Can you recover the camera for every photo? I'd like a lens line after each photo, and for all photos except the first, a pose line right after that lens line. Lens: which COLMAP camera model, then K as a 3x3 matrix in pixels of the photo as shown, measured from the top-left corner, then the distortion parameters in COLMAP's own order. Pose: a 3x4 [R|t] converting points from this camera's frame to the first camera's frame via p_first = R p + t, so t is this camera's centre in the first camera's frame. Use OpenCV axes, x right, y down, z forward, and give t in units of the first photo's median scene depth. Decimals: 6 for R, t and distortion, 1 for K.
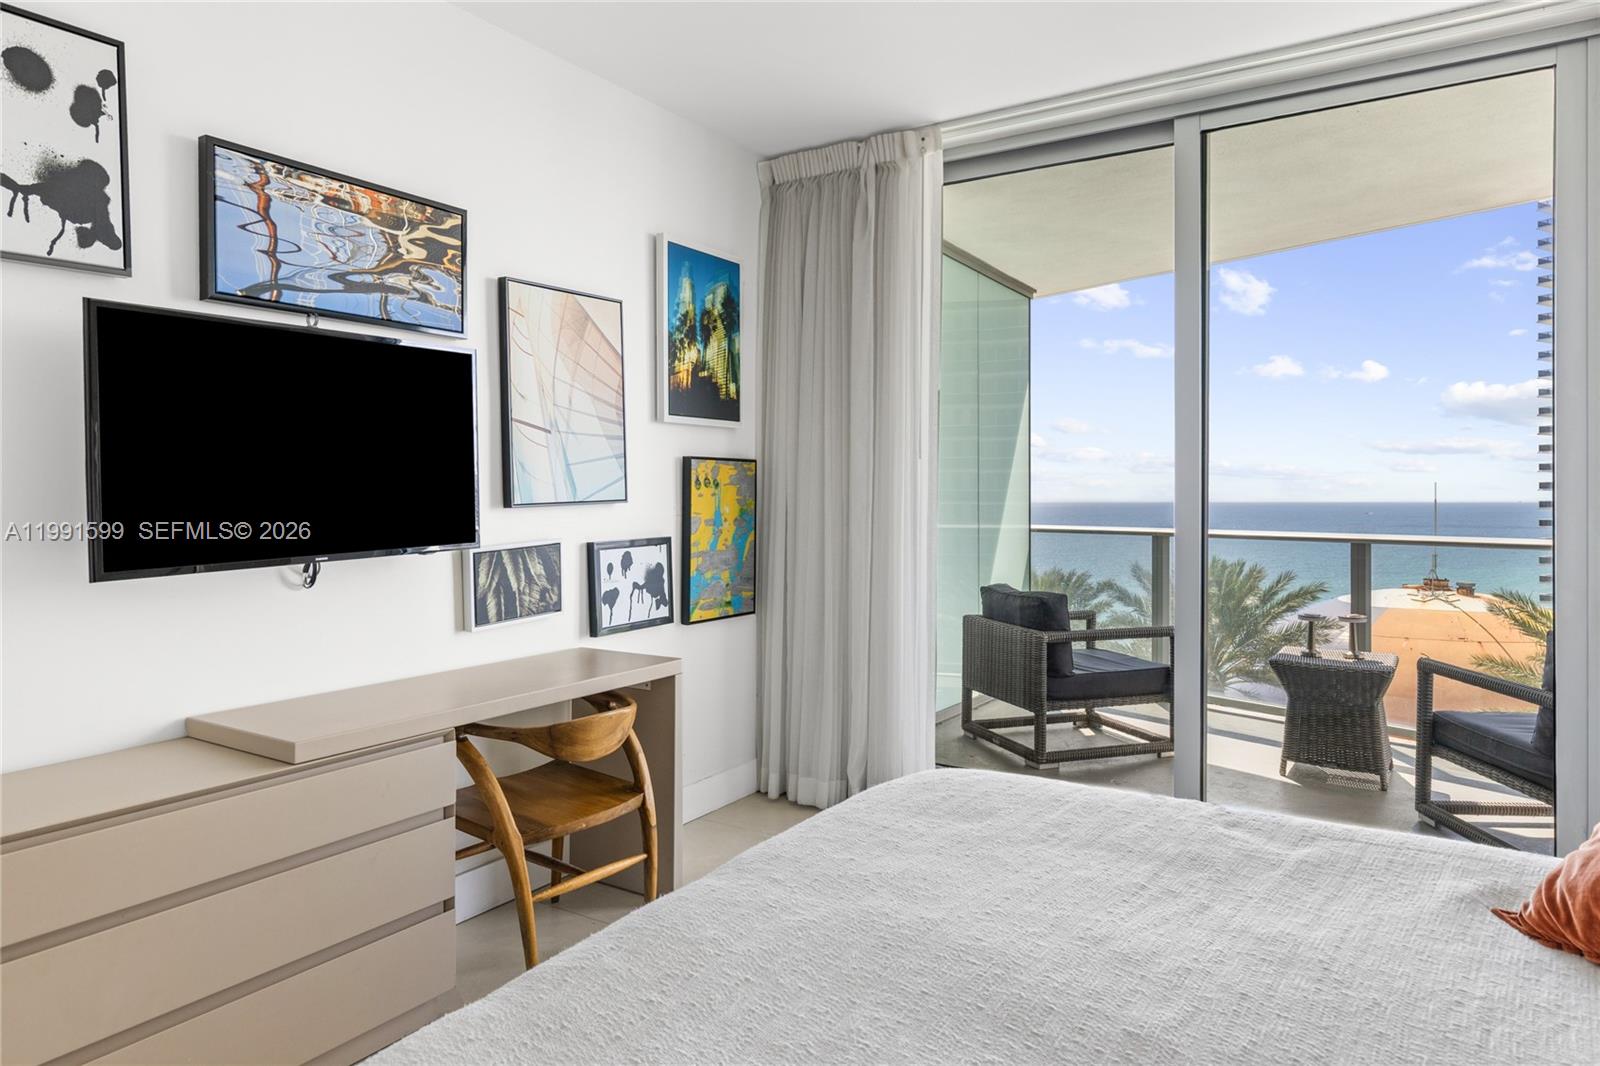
lens RADIAL K [[975.1, 0, 803.0], [0, 975.1, 499.2], [0, 0, 1]] dist [0.002511, -0.001258]
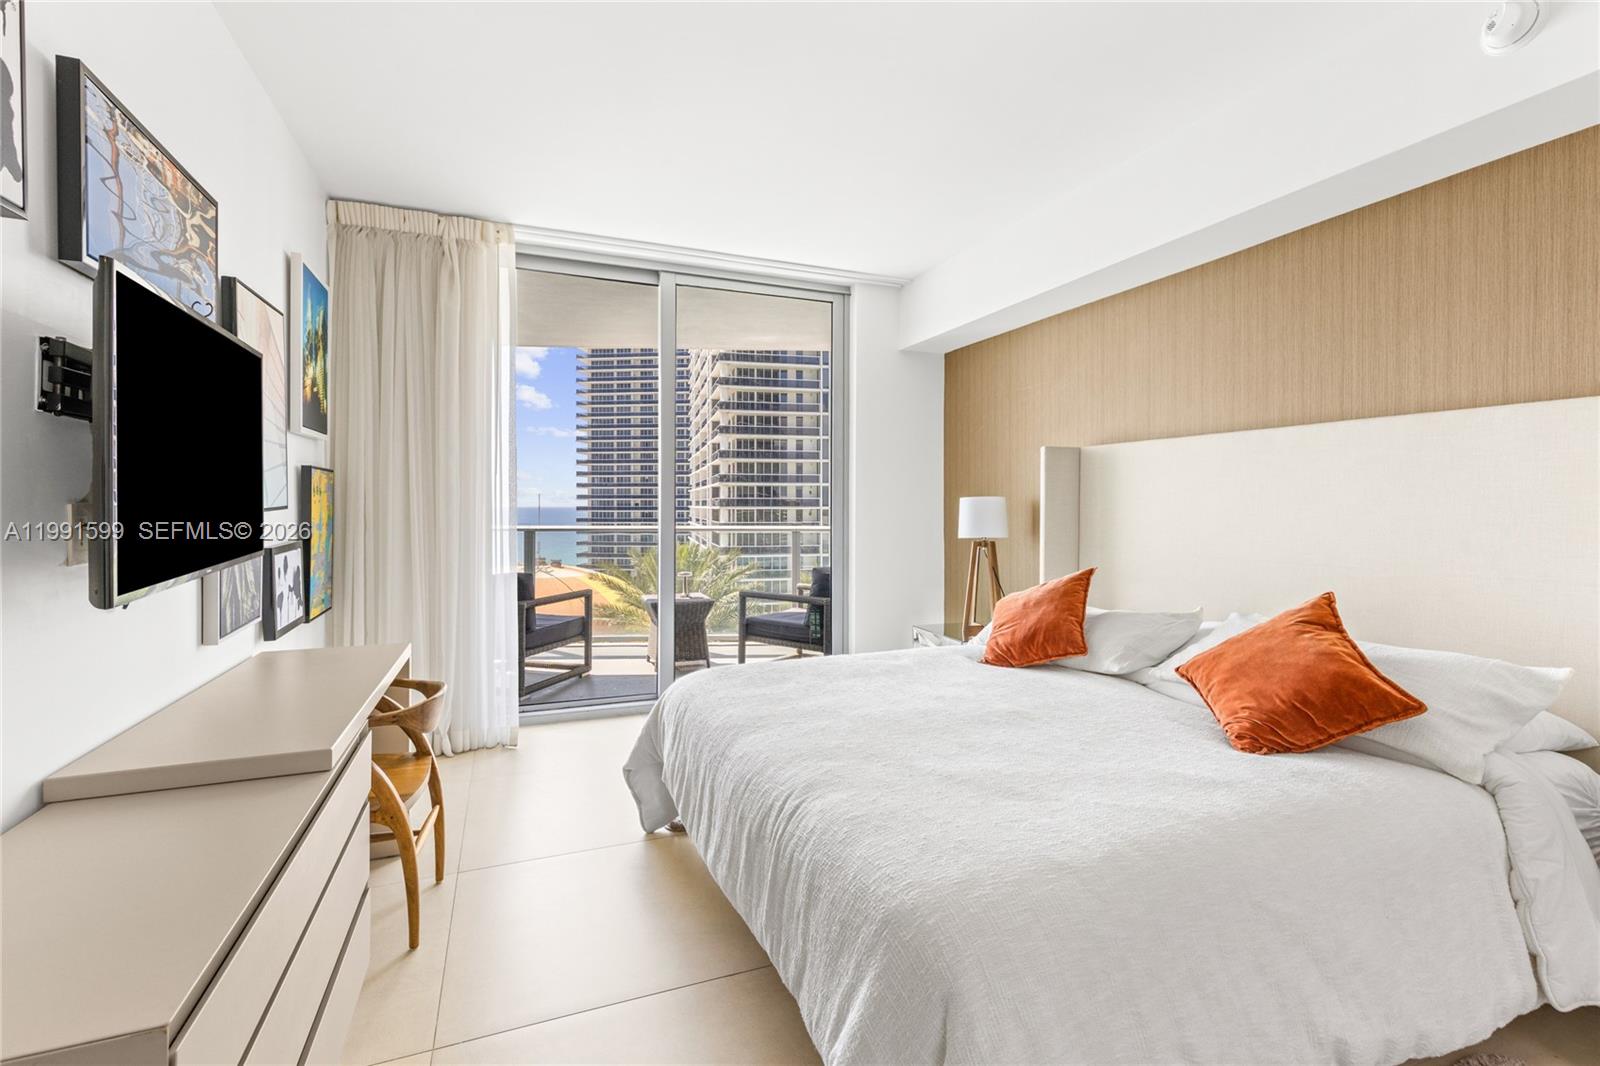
lens RADIAL K [[736.3, 0, 797.5], [0, 736.3, 507.3], [0, 0, 1]] dist [0.004989, 0.000121]
pose [[0.586127, -0.003009, 0.810213, -0.558339], [0.000776, 0.999995, 0.003153, -0.000309], [-0.810219, -0.001220, 0.586126, 0.109684]]
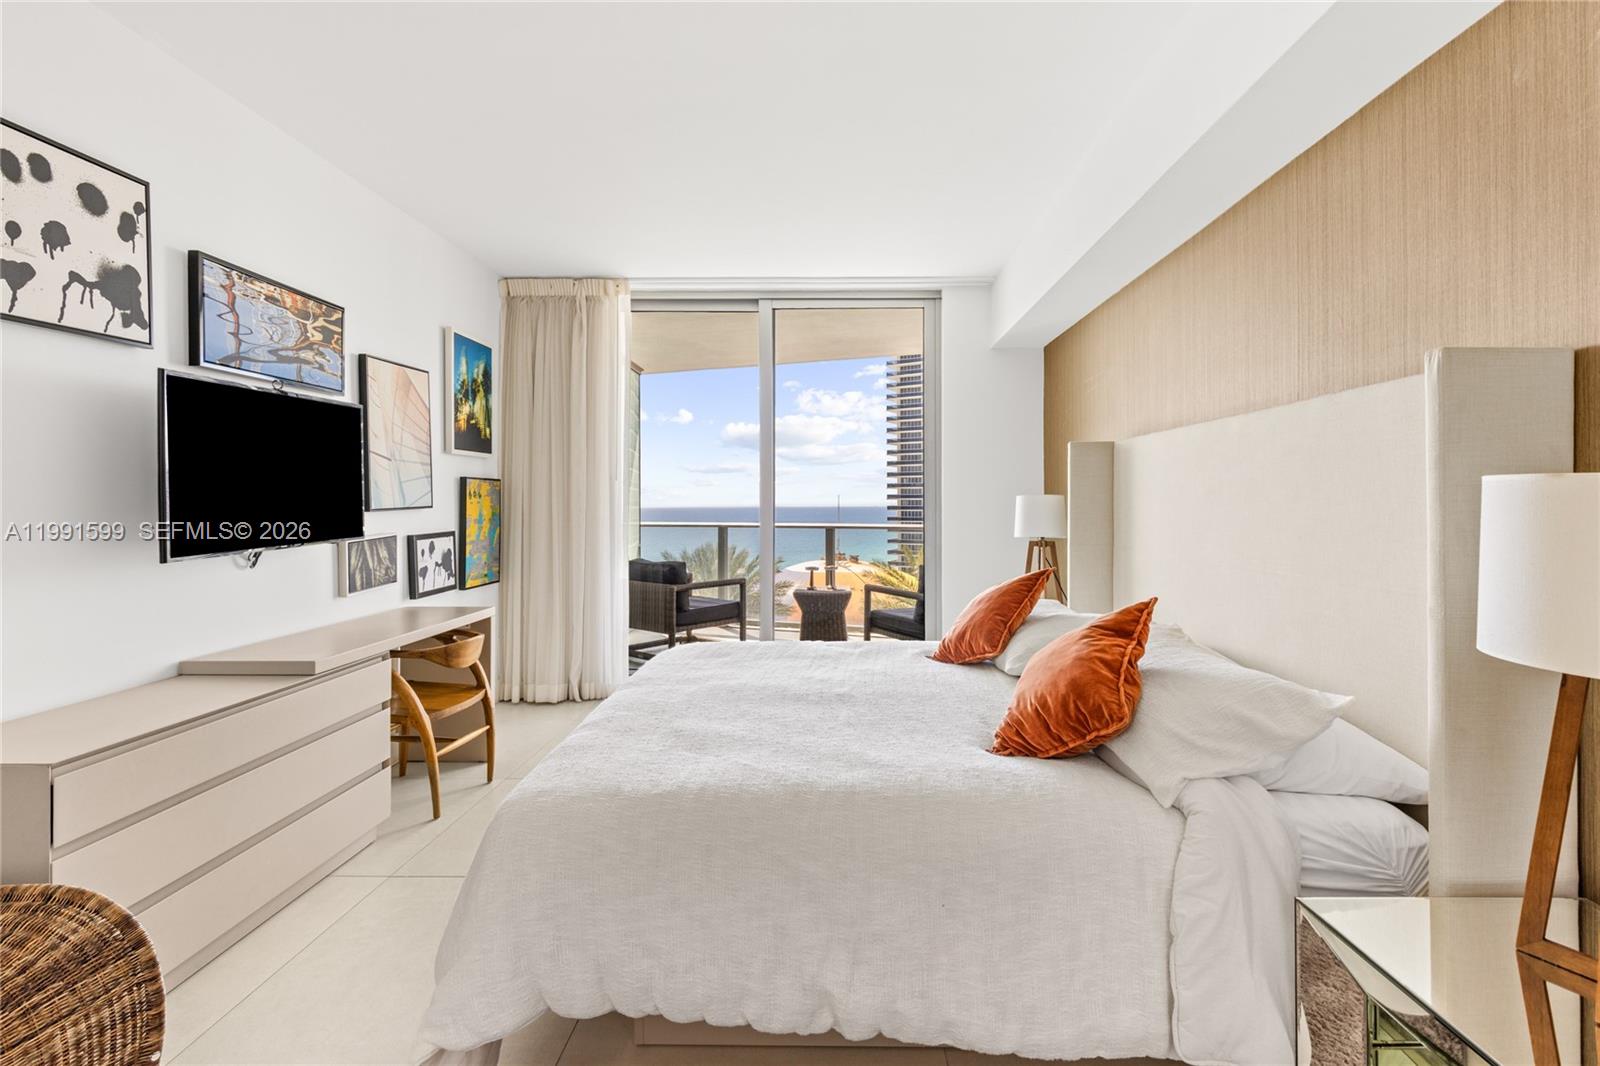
lens RADIAL K [[727.7, 0, 804.5], [0, 727.7, 502.4], [0, 0, 1]] dist [0.009210, -0.003177]
pose [[0.860861, -0.001462, 0.508839, -0.288091], [0.003727, 0.999987, -0.003432, 0.000975], [-0.508827, 0.004851, 0.860855, -0.269122]]
